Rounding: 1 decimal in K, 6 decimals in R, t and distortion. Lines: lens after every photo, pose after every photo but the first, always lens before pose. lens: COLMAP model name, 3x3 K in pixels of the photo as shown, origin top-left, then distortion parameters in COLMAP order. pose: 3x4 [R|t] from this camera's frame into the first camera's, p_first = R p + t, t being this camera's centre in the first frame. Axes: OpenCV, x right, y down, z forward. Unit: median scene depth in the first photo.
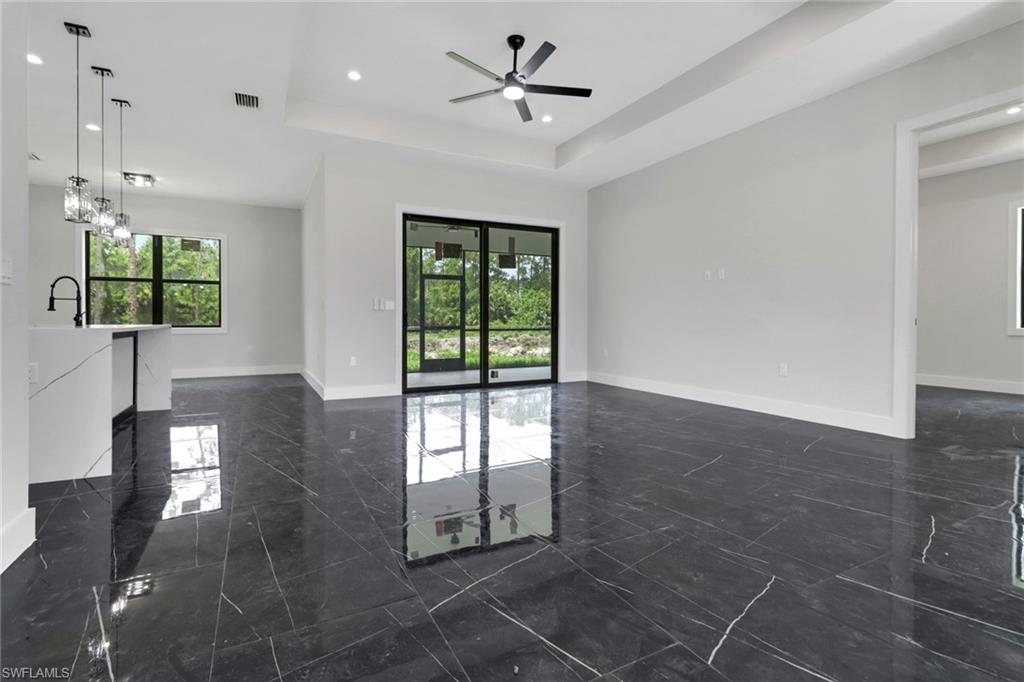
lens RADIAL K [[486.8, 0, 511.5], [0, 486.8, 318.0], [0, 0, 1]] dist [0.011009, -0.004113]
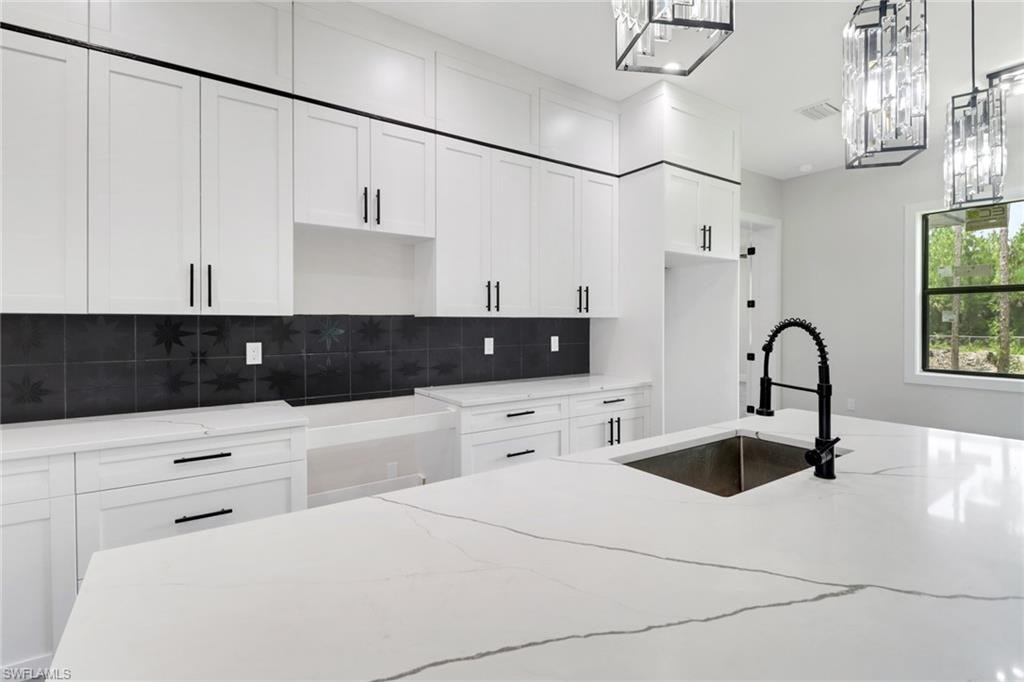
lens RADIAL K [[486.8, 0, 515.1], [0, 486.8, 335.7], [0, 0, 1]] dist [0.011009, -0.004113]
pose [[0.129579, 0.024157, -0.991275, -0.357502], [0.006961, 0.999656, 0.025271, -0.051149], [0.991545, -0.010175, 0.129366, 0.457631]]
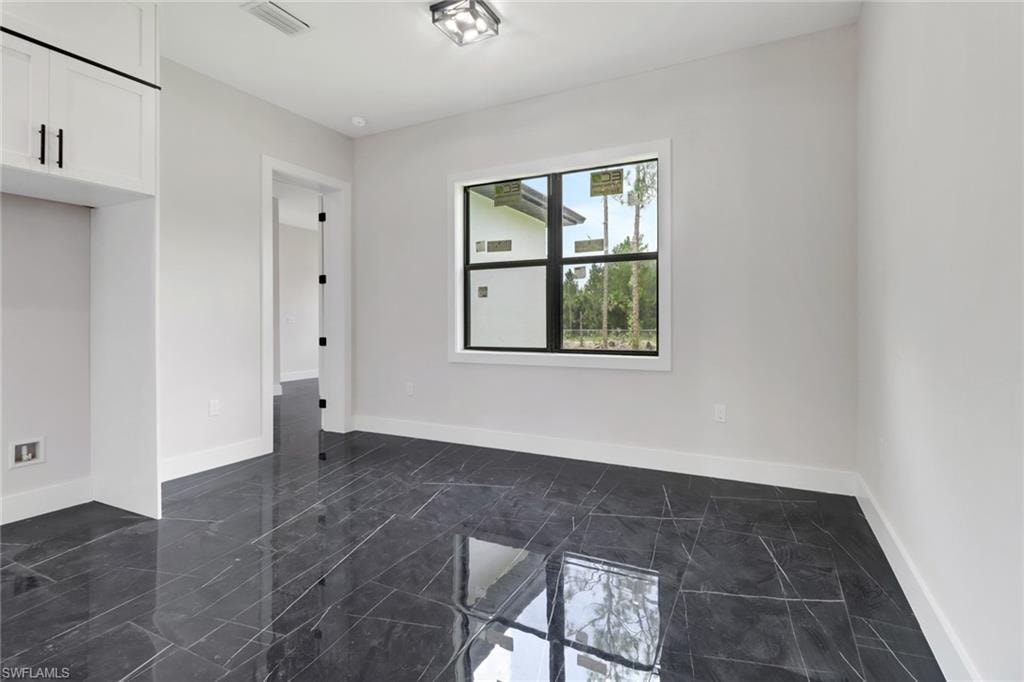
lens RADIAL K [[486.8, 0, 515.2], [0, 486.8, 330.7], [0, 0, 1]] dist [0.011009, -0.004113]
pose [[0.573979, 0.013067, -0.818766, -0.391040], [0.008420, 0.999726, 0.021858, -0.017862], [0.818827, -0.019440, 0.573712, 0.804655]]
